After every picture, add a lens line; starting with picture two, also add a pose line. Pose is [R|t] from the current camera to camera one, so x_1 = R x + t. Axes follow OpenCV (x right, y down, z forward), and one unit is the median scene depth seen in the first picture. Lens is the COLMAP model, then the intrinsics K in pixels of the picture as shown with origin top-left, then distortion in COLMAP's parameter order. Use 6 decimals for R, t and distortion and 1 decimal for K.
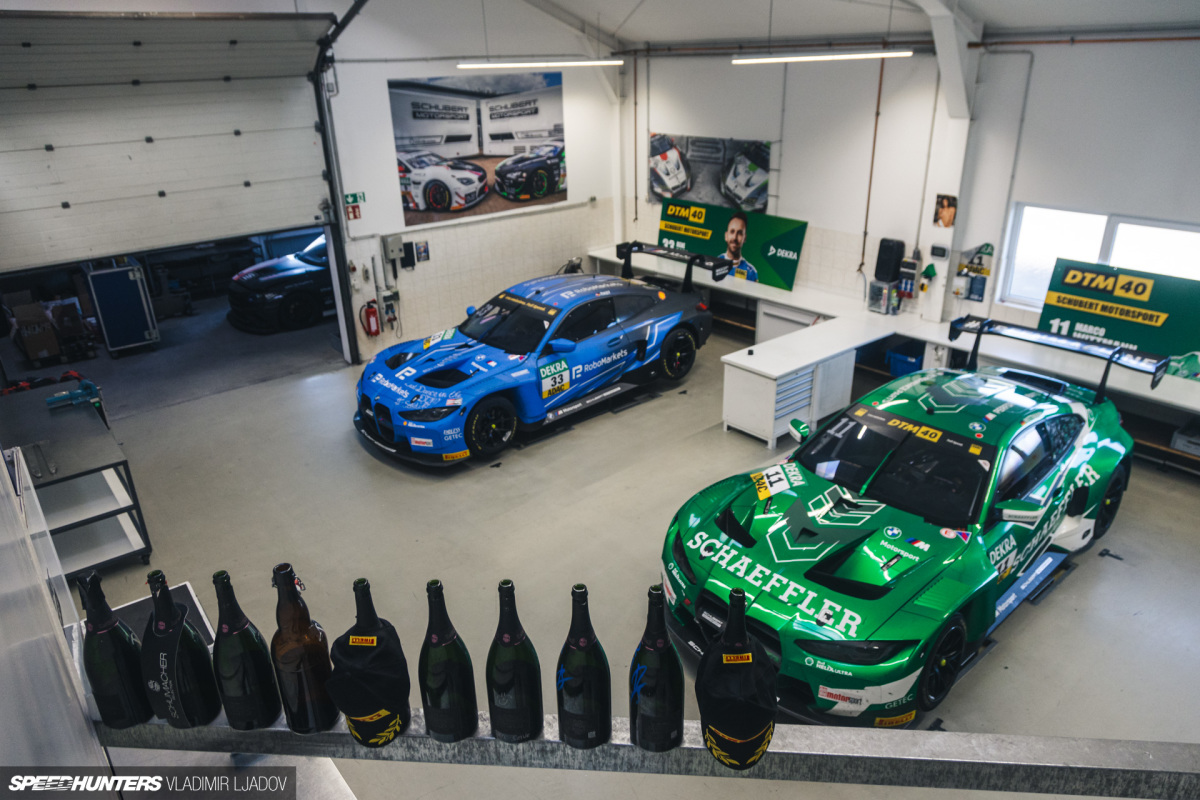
lens RADIAL K [[795.8, 0, 600.0], [0, 795.8, 400.0], [0, 0, 1]] dist [-0.001610, 0.001406]
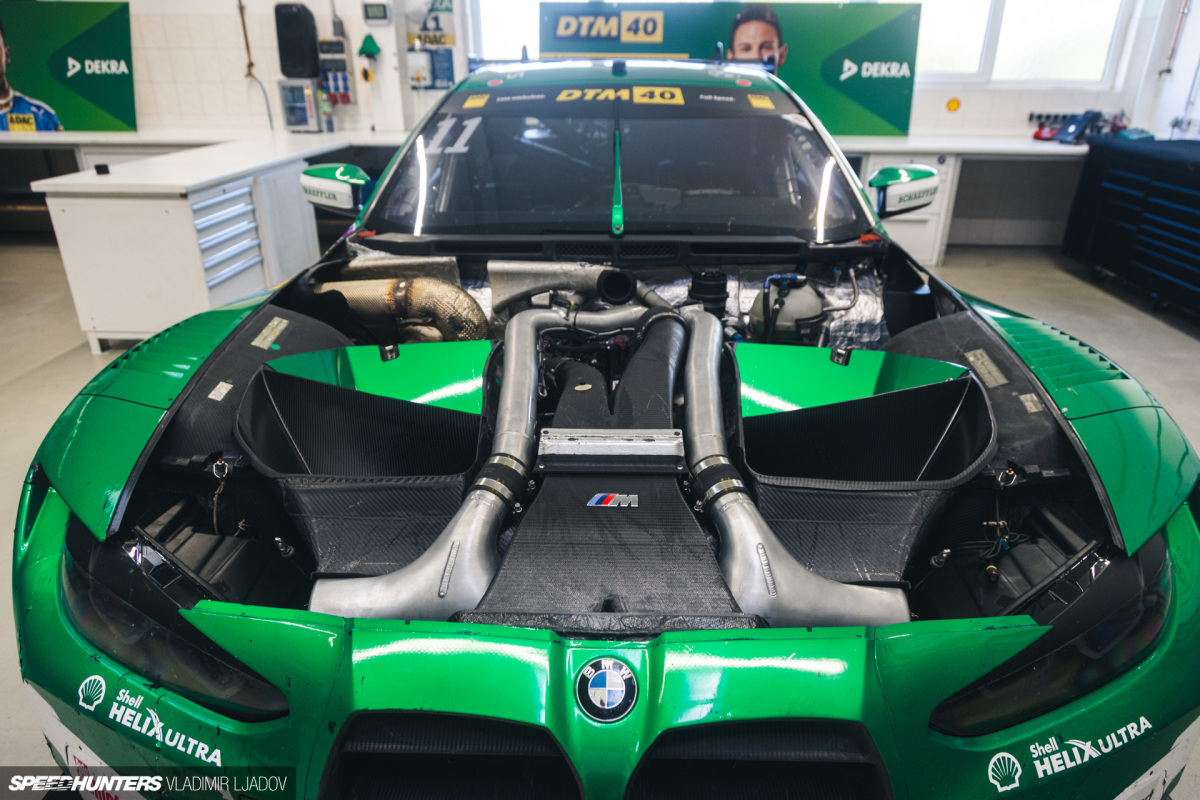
lens RADIAL K [[795.8, 0, 600.0], [0, 795.8, 400.0], [0, 0, 1]] dist [-0.001610, 0.001406]
pose [[0.684786, -0.270741, 0.676585, 0.036501], [0.273489, 0.956043, 0.105765, 0.091072], [-0.675480, 0.112612, 0.728729, 0.452958]]
